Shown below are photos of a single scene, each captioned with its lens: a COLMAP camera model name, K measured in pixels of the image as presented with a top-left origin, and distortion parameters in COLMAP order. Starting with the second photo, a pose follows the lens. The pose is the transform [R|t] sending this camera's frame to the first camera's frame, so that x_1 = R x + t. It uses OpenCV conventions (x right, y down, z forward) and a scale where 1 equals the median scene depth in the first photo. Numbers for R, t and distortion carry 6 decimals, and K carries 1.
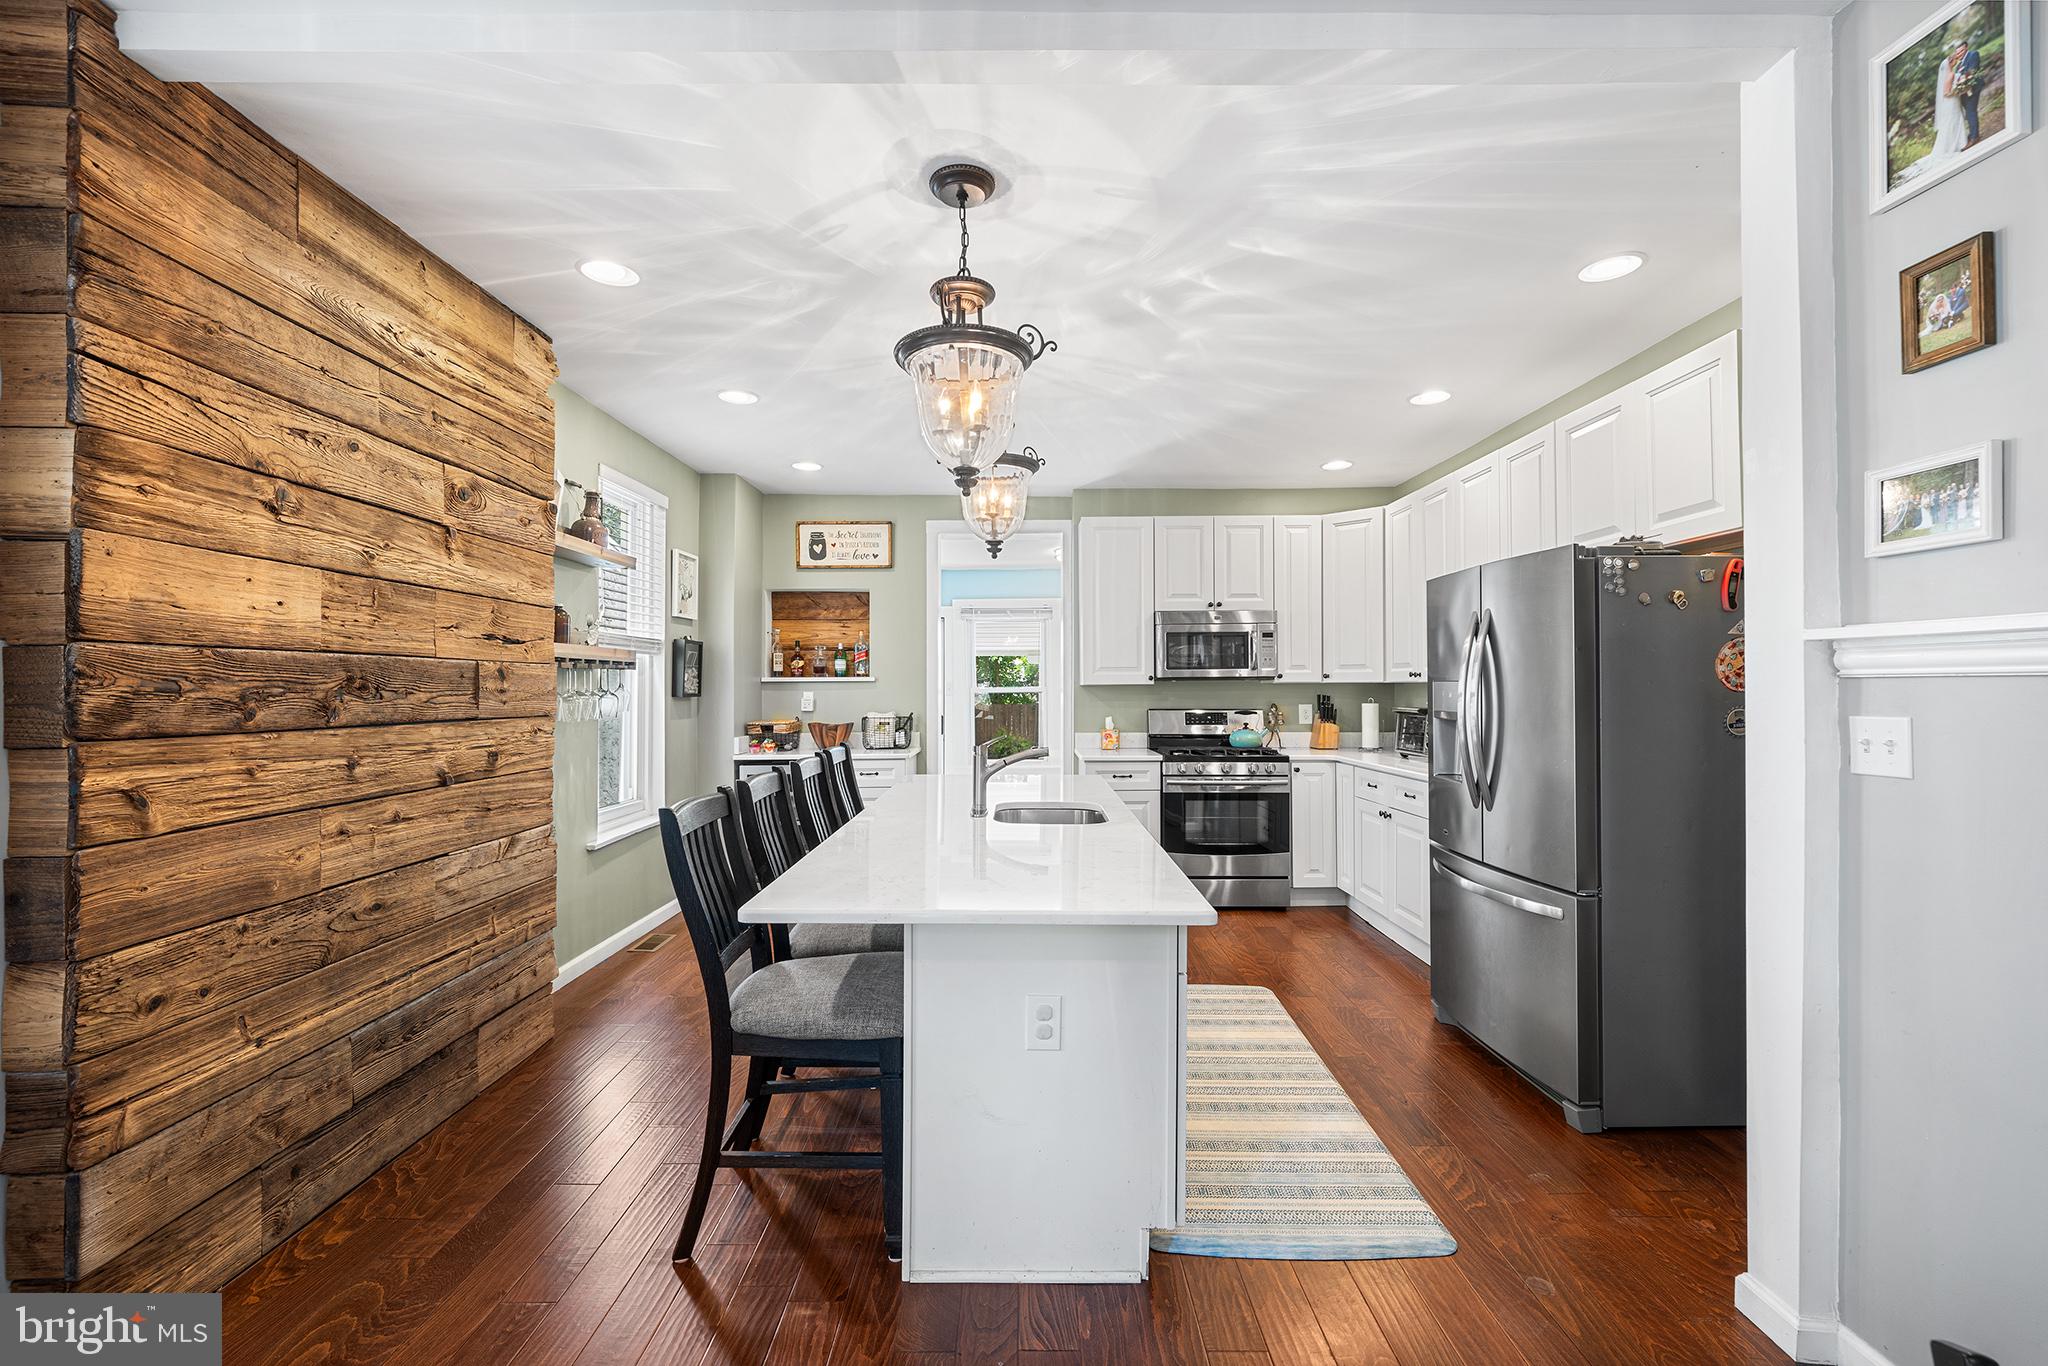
lens RADIAL K [[862.3, 0, 1025.5], [0, 862.3, 687.0], [0, 0, 1]] dist [0.000213, 0.000060]
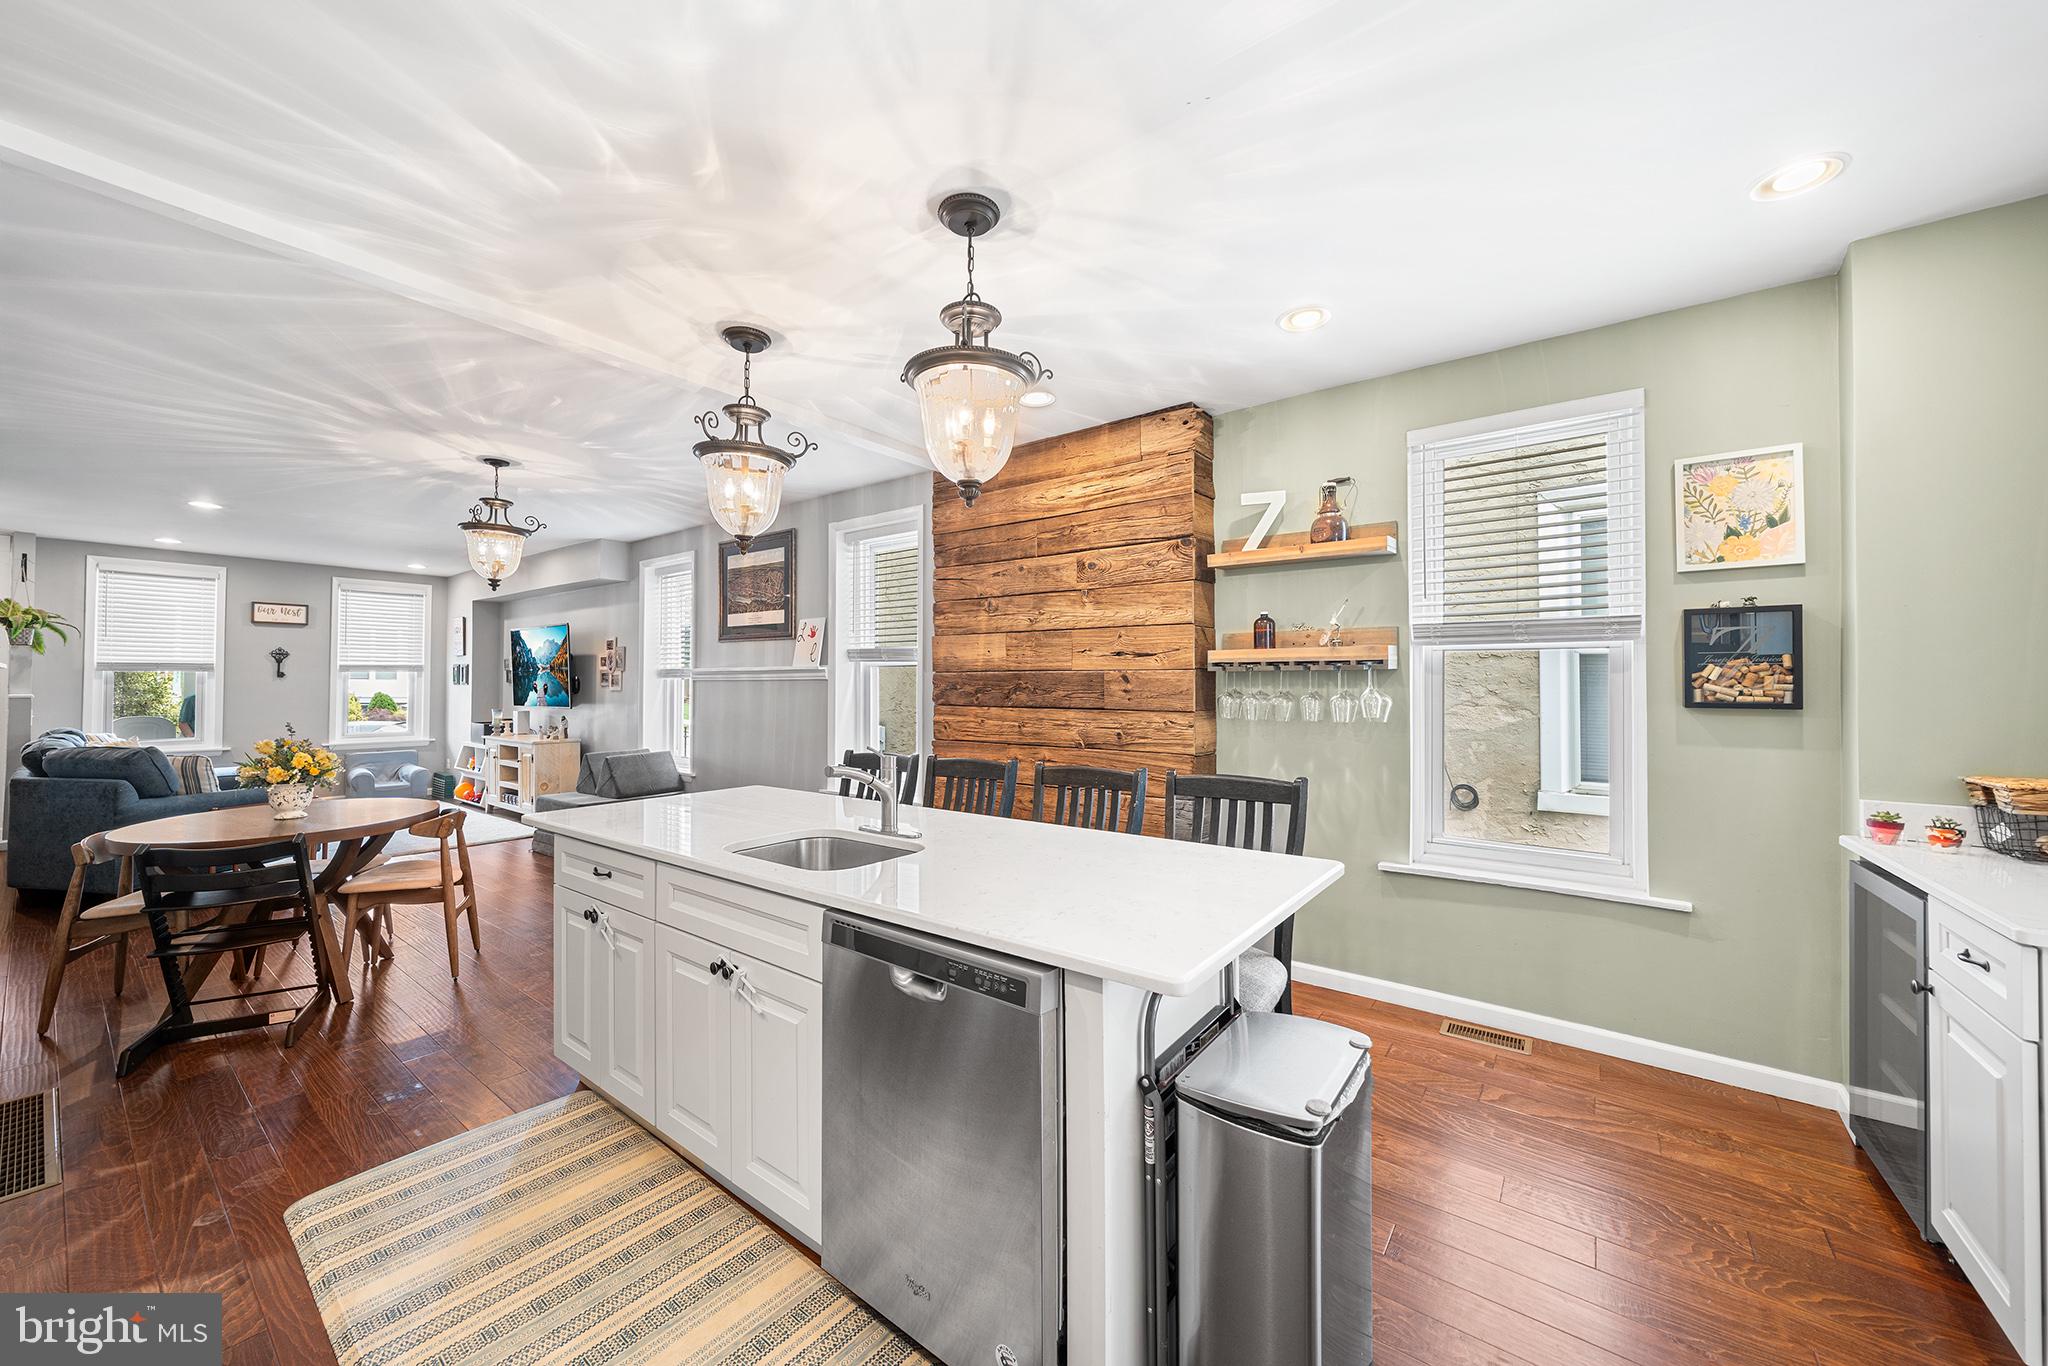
lens RADIAL K [[751.8, 0, 1015.3], [0, 751.8, 672.9], [0, 0, 1]] dist [-0.002286, -0.000184]
pose [[-0.610288, -0.012303, -0.792084, 0.527197], [-0.000602, 0.999886, -0.015067, -0.006554], [0.792179, -0.008719, -0.610226, 1.747188]]
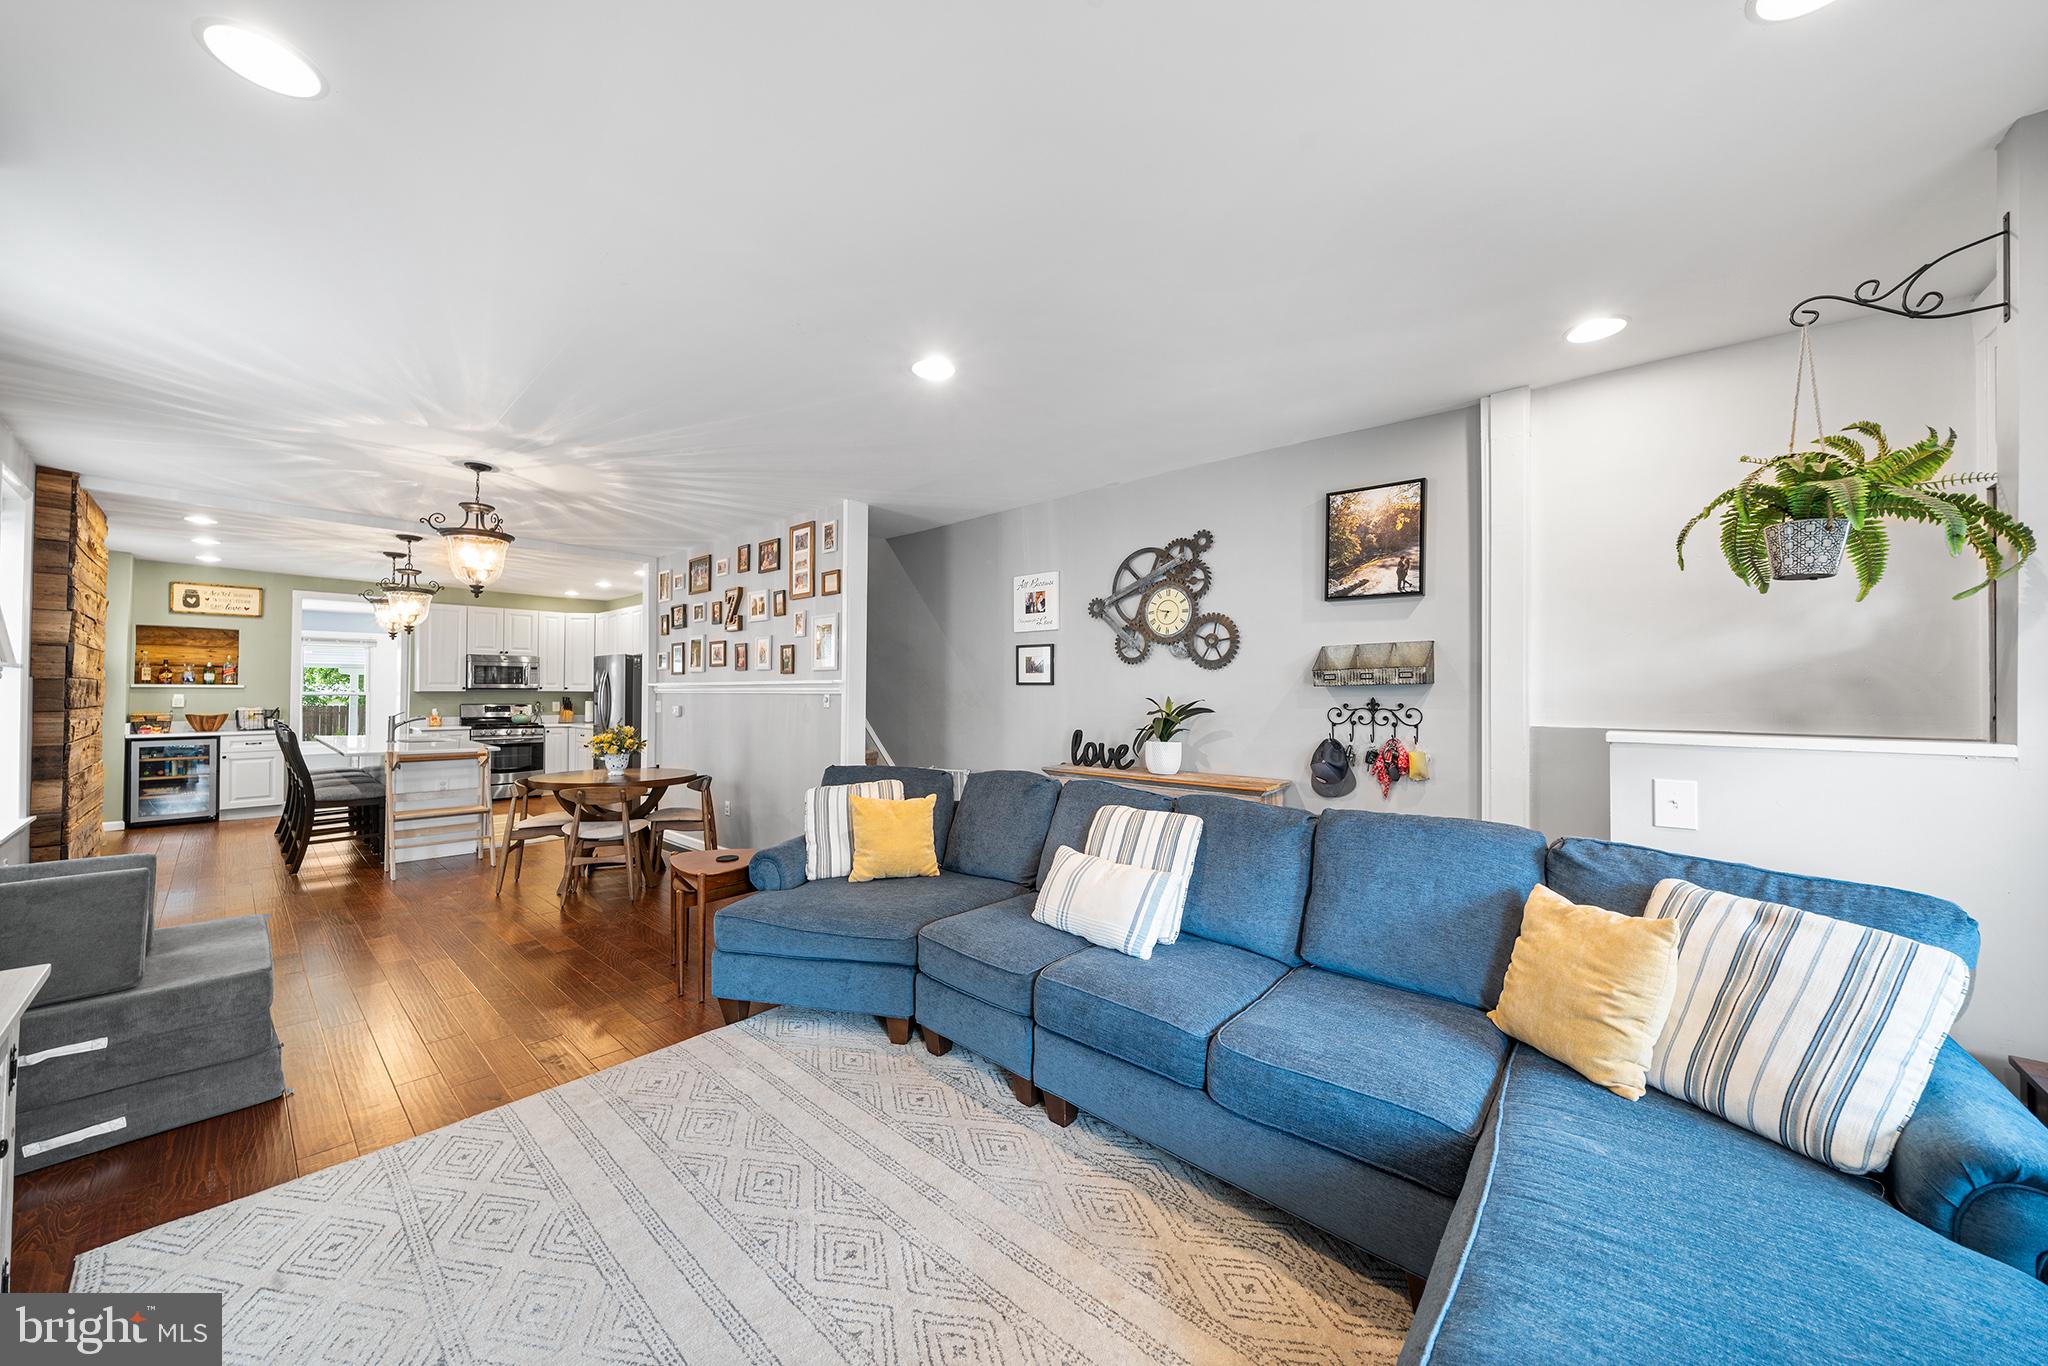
lens RADIAL K [[706.6, 0, 1018.3], [0, 706.6, 683.9], [0, 0, 1]] dist [-0.001951, -0.000113]
pose [[0.665722, 0.016985, 0.746006, -0.426398], [-0.007982, 0.999846, -0.015641, -0.010466], [-0.746157, 0.004457, 0.665755, -2.020188]]
